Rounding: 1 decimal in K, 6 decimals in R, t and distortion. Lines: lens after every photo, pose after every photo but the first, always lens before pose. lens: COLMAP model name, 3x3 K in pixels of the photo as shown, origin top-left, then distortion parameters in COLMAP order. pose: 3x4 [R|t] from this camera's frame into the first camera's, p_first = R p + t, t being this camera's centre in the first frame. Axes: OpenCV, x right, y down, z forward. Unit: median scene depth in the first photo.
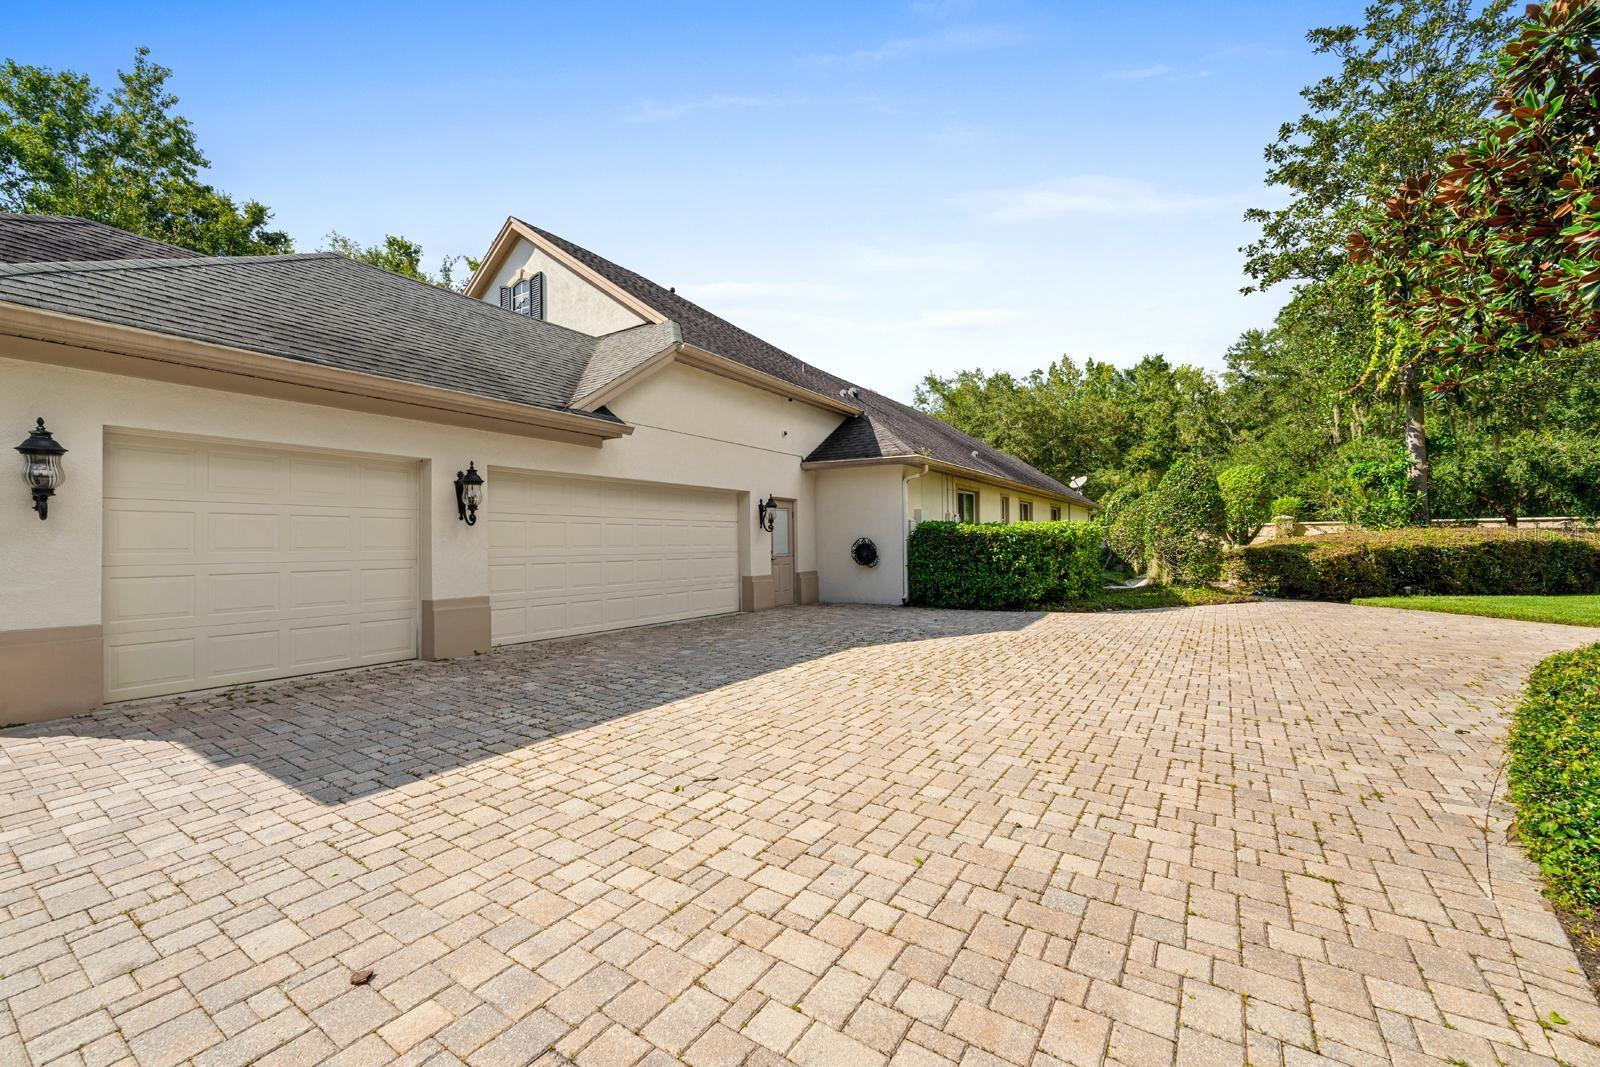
lens RADIAL K [[629.7, 0, 800.7], [0, 629.7, 531.1], [0, 0, 1]] dist [-0.000473, 0.000083]
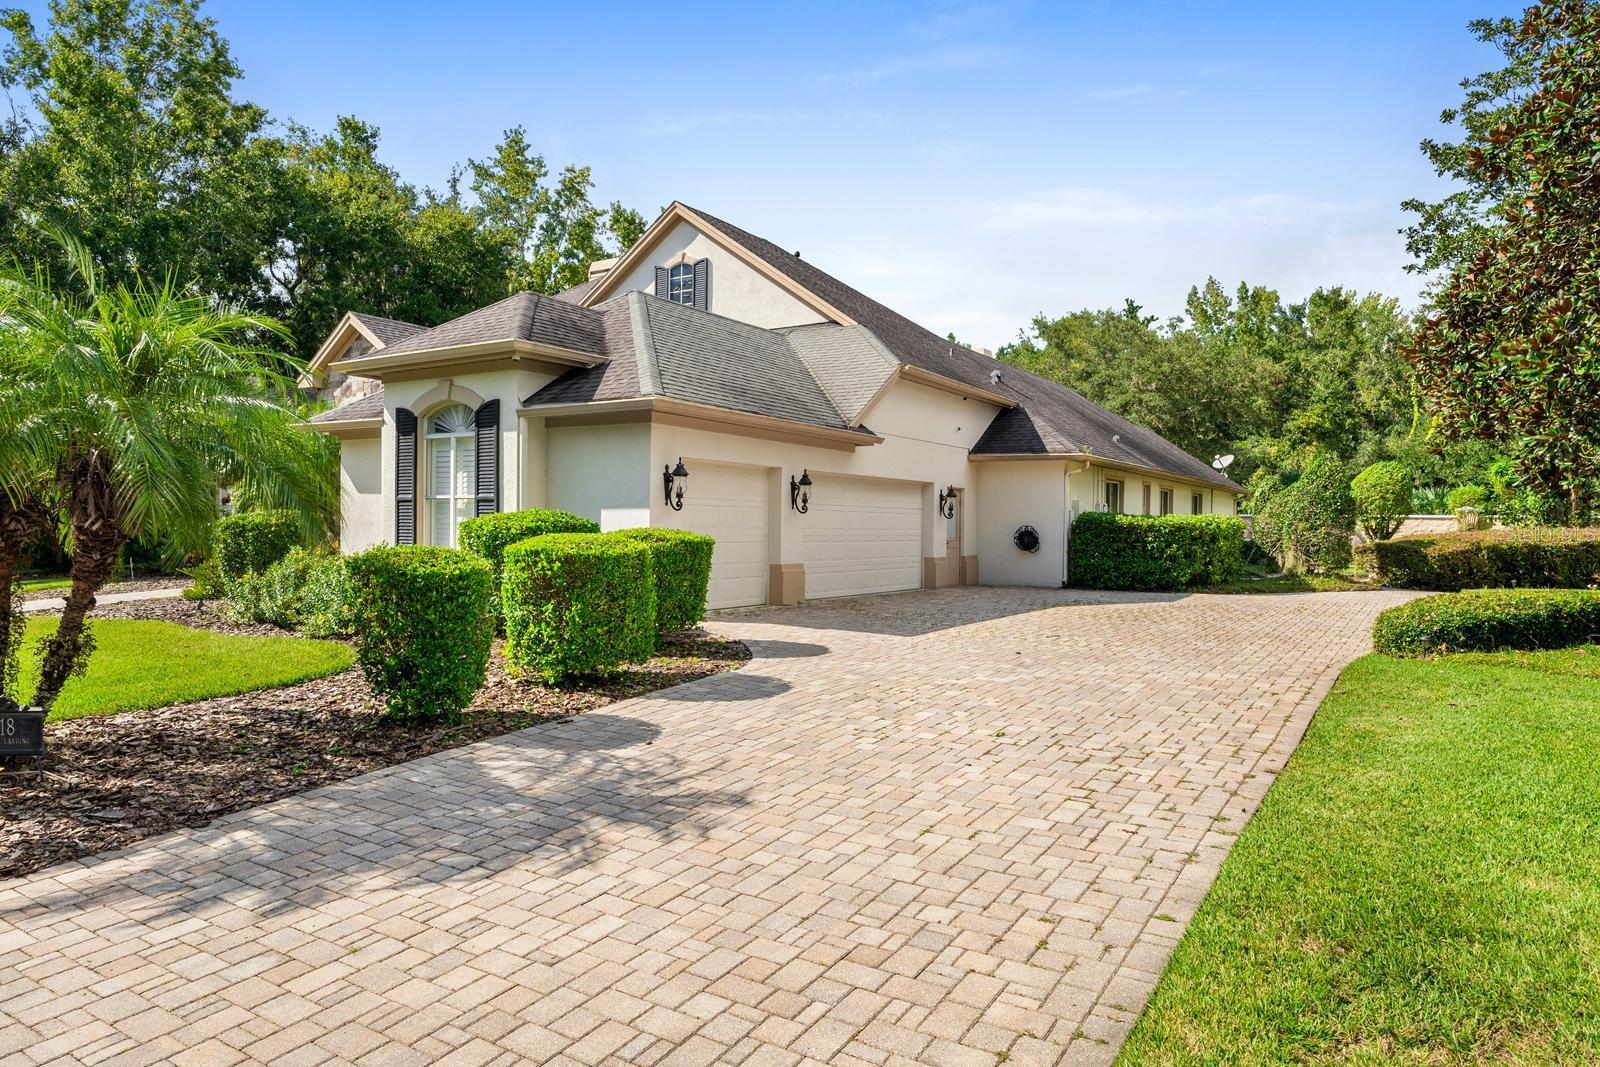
lens RADIAL K [[981.0, 0, 800.0], [0, 981.0, 533.5], [0, 0, 1]] dist [0.002418, -0.005091]
pose [[0.999704, 0.021601, 0.011180, -0.277467], [-0.021894, 0.999401, 0.026817, -0.011528], [-0.010594, -0.027054, 0.999578, -0.621715]]
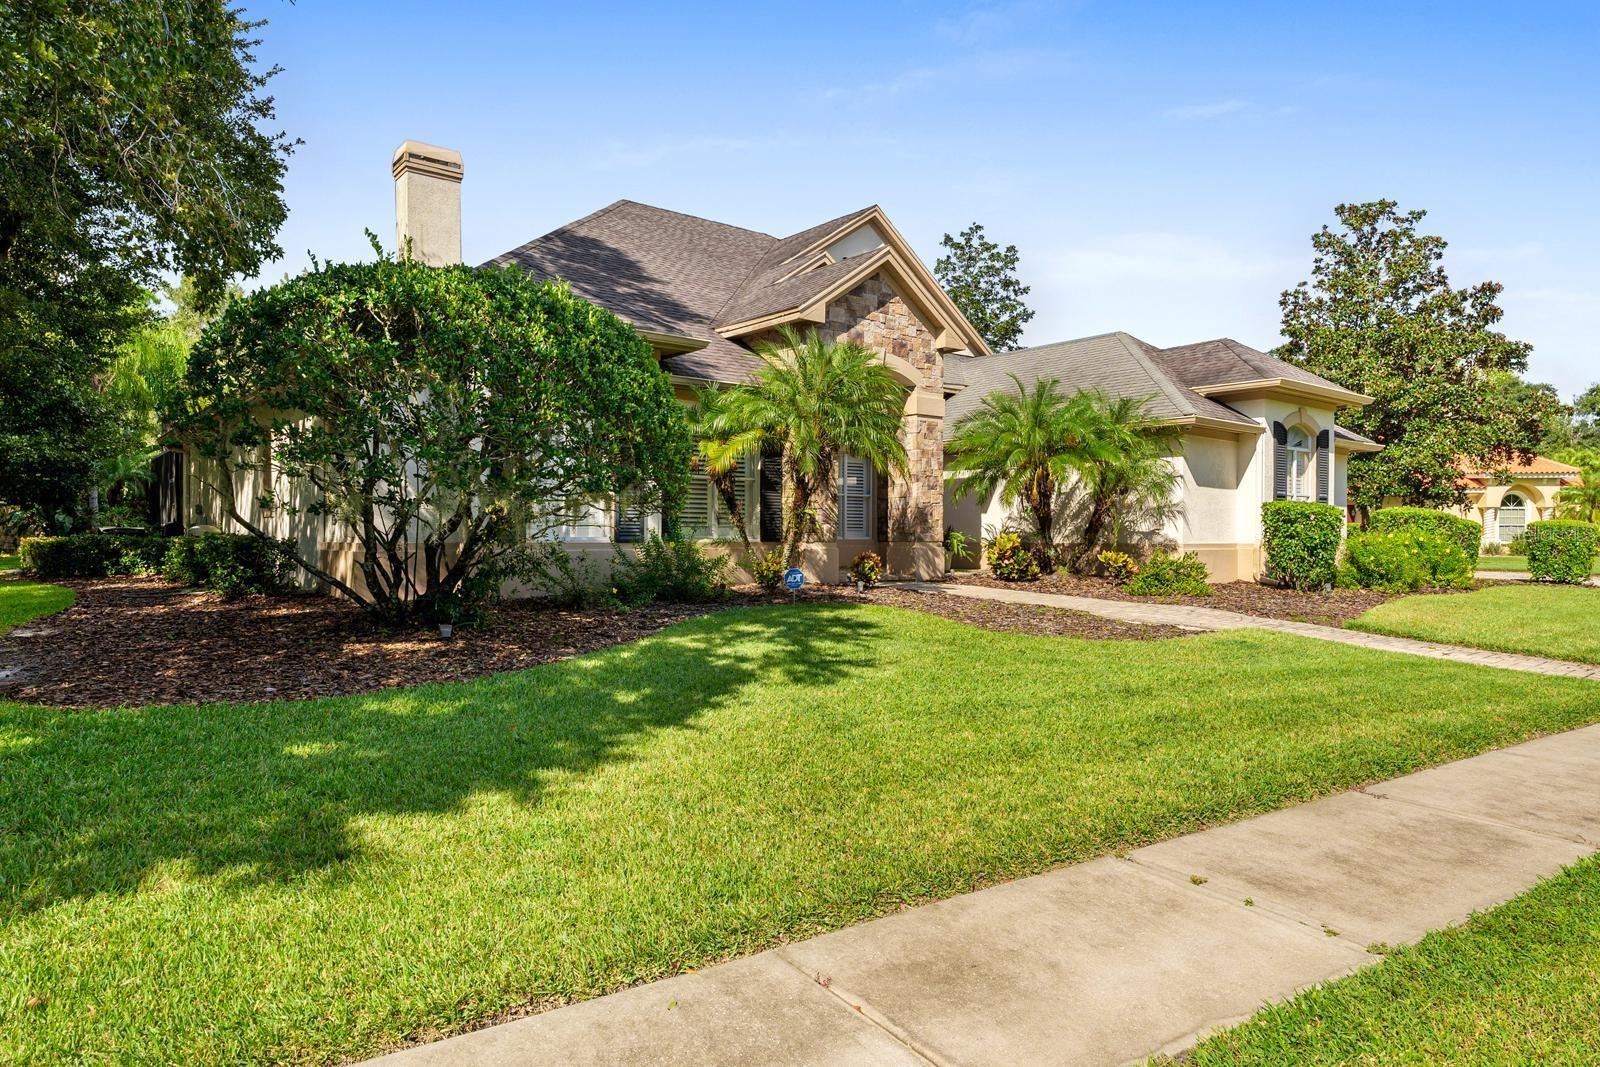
lens RADIAL K [[981.0, 0, 800.0], [0, 981.0, 533.5], [0, 0, 1]] dist [0.002418, -0.005091]
pose [[0.285608, 0.010856, 0.958285, -2.145810], [-0.019862, 0.999788, -0.005406, 0.062612], [-0.958141, -0.017490, 0.285763, 0.672460]]
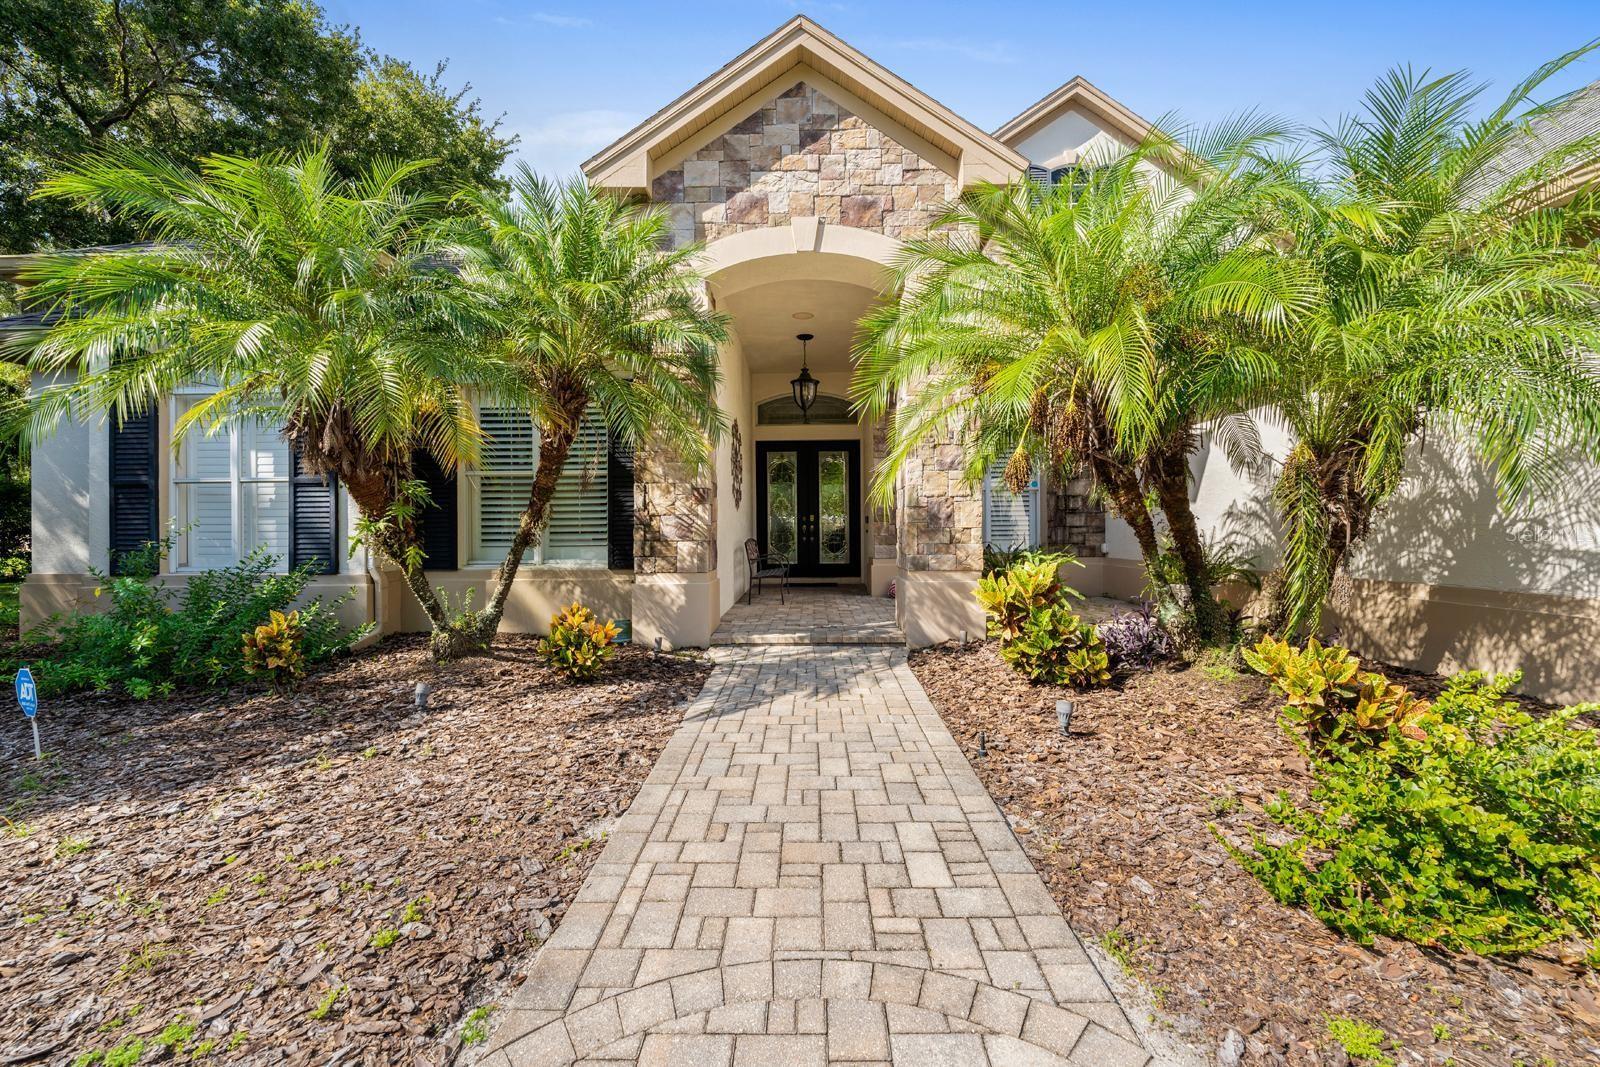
lens RADIAL K [[638.5, 0, 794.8], [0, 638.5, 526.8], [0, 0, 1]] dist [-0.001303, -0.000026]
pose [[0.841562, 0.004403, 0.540143, -1.193528], [-0.007876, 0.999960, 0.004120, 0.032165], [-0.540103, -0.007722, 0.841563, 0.567264]]
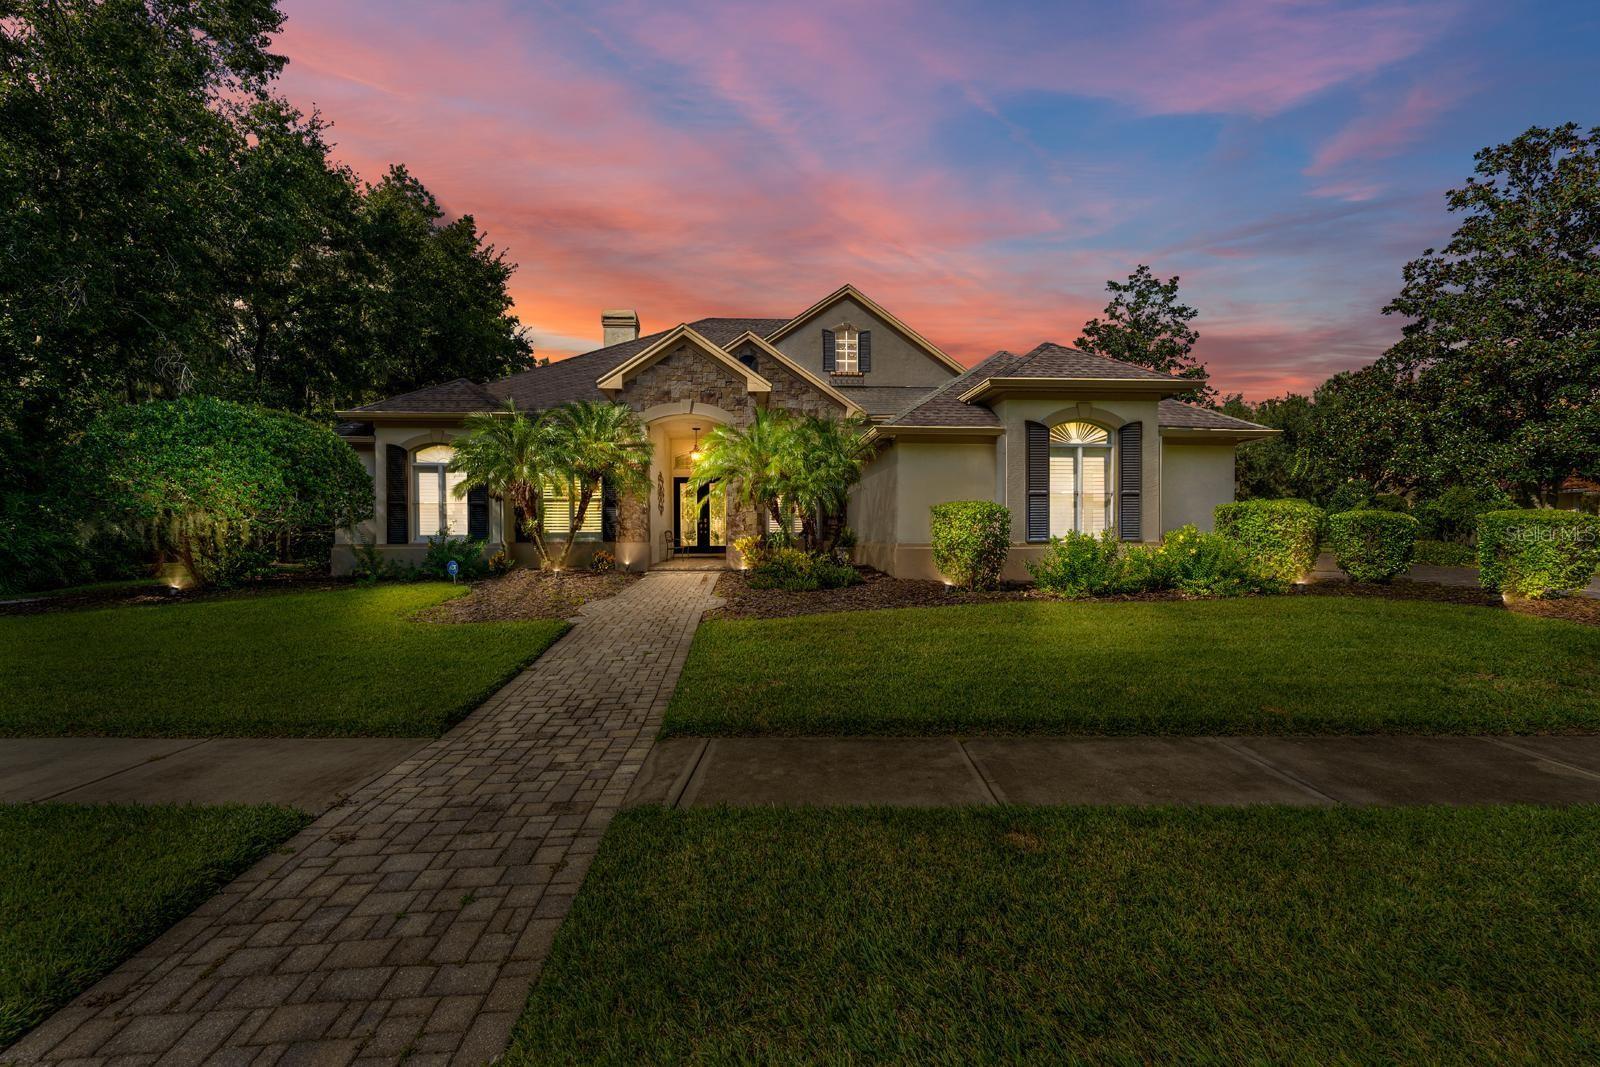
lens RADIAL K [[642.6, 0, 802.3], [0, 642.6, 534.9], [0, 0, 1]] dist [-0.000141, -0.000035]
pose [[0.780167, 0.001736, 0.625568, -1.480406], [-0.009540, 0.999913, 0.009123, 0.040810], [-0.625498, -0.013085, 0.780116, -0.043821]]
